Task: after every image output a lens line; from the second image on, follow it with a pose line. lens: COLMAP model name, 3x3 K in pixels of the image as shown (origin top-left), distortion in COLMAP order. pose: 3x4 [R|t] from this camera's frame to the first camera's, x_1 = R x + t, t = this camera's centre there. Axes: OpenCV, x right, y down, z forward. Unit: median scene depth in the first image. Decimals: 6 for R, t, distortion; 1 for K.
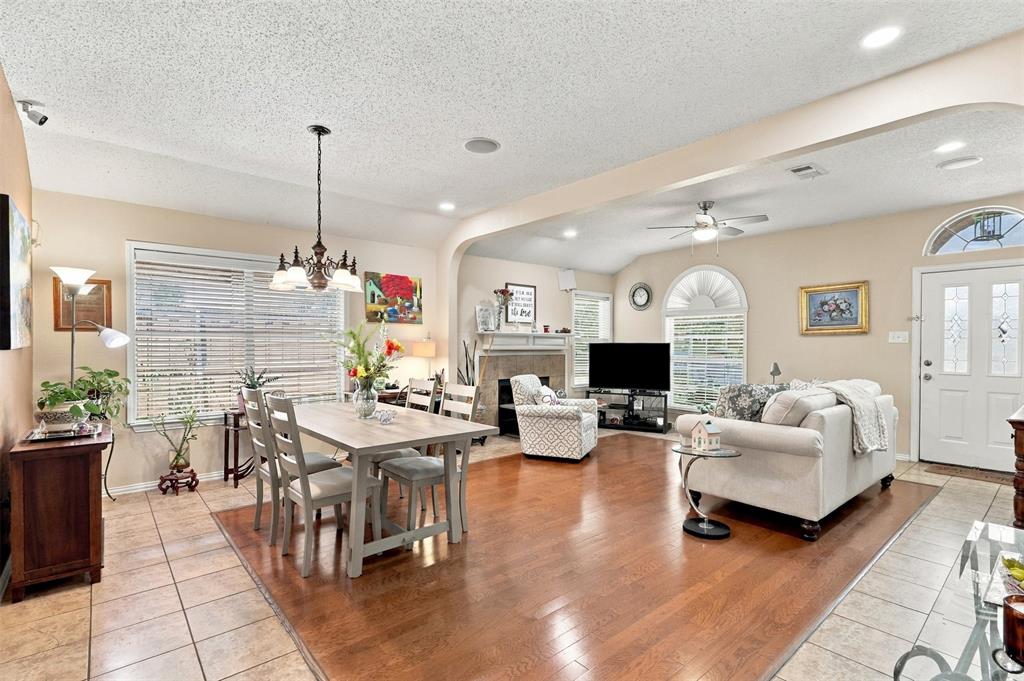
lens RADIAL K [[477.5, 0, 513.0], [0, 477.5, 346.7], [0, 0, 1]] dist [0.000262, 0.001170]
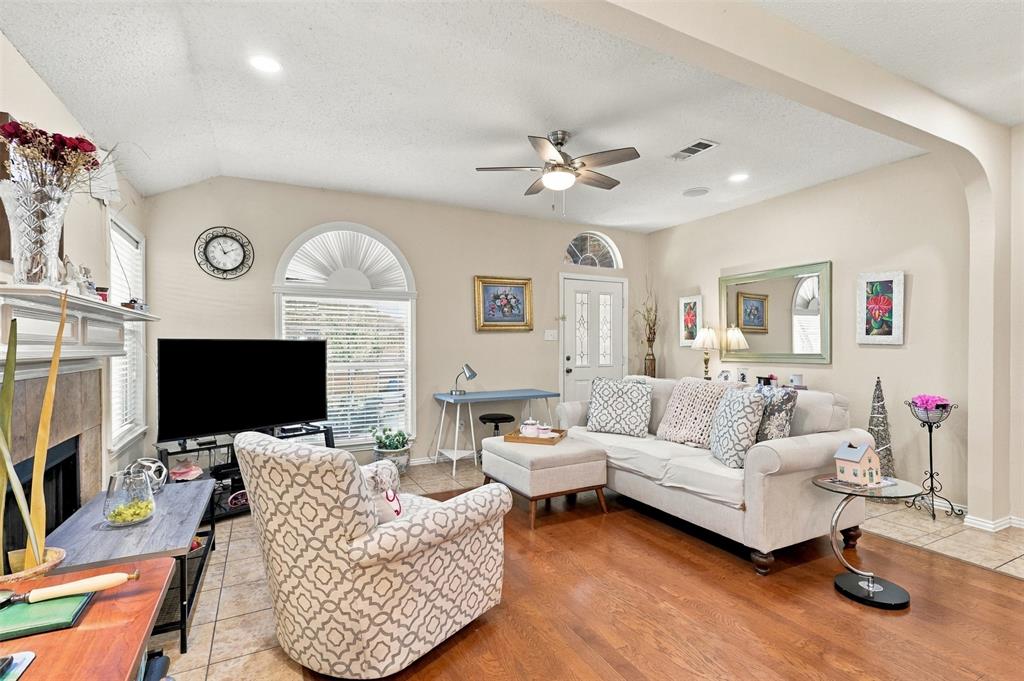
lens RADIAL K [[477.5, 0, 530.7], [0, 477.5, 350.9], [0, 0, 1]] dist [0.000262, 0.001170]
pose [[0.224904, -0.016969, 0.974233, -0.231494], [0.008263, 0.999846, 0.015508, -0.000847], [-0.974346, 0.004562, 0.225009, 0.733938]]
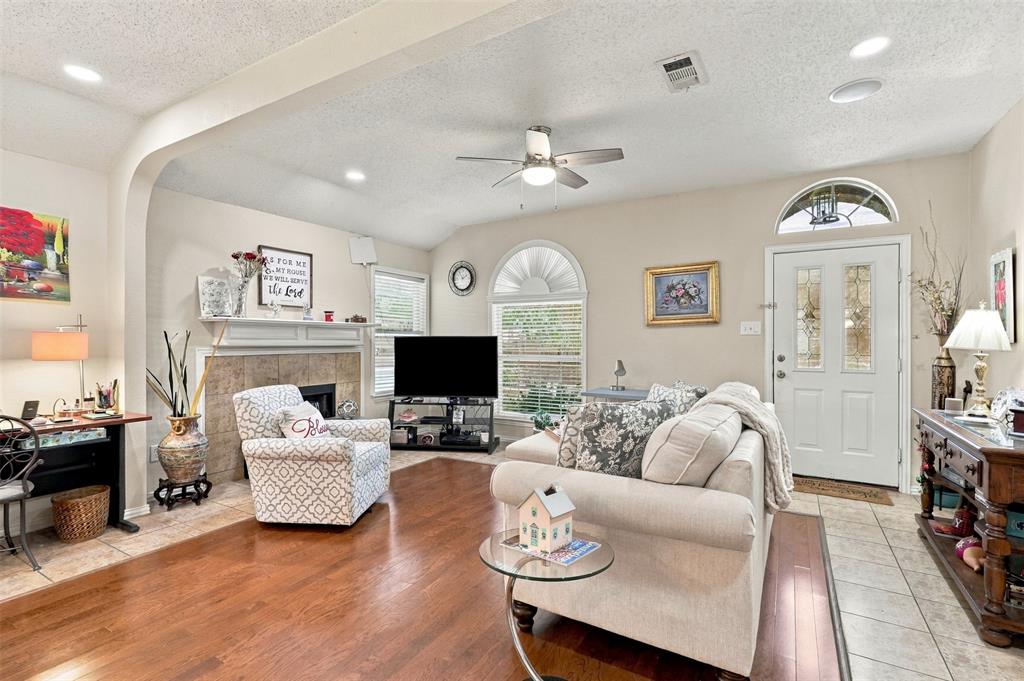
lens RADIAL K [[477.5, 0, 505.8], [0, 477.5, 340.2], [0, 0, 1]] dist [0.000262, 0.001170]
pose [[0.949874, -0.002797, 0.312621, 0.117179], [0.004502, 0.999979, -0.004732, 0.003429], [-0.312601, 0.005902, 0.949866, 0.301784]]
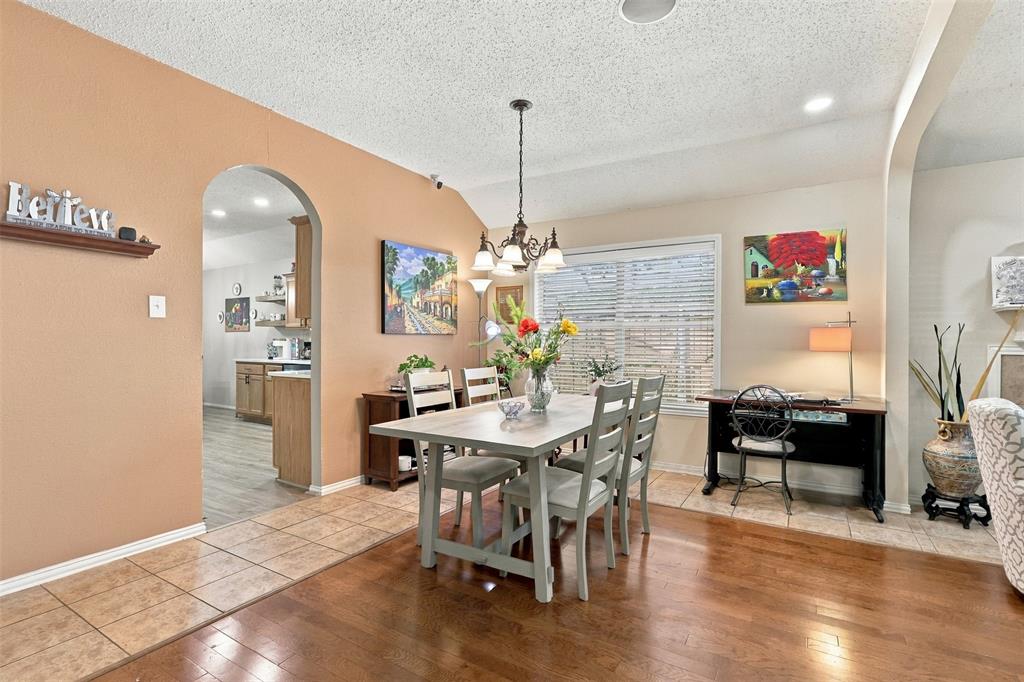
lens RADIAL K [[477.5, 0, 514.4], [0, 477.5, 342.3], [0, 0, 1]] dist [0.000262, 0.001170]
pose [[0.311345, 0.003592, -0.950290, 0.270662], [-0.011104, 0.999938, 0.000141, 0.012823], [0.950232, 0.010508, 0.311365, 0.373178]]
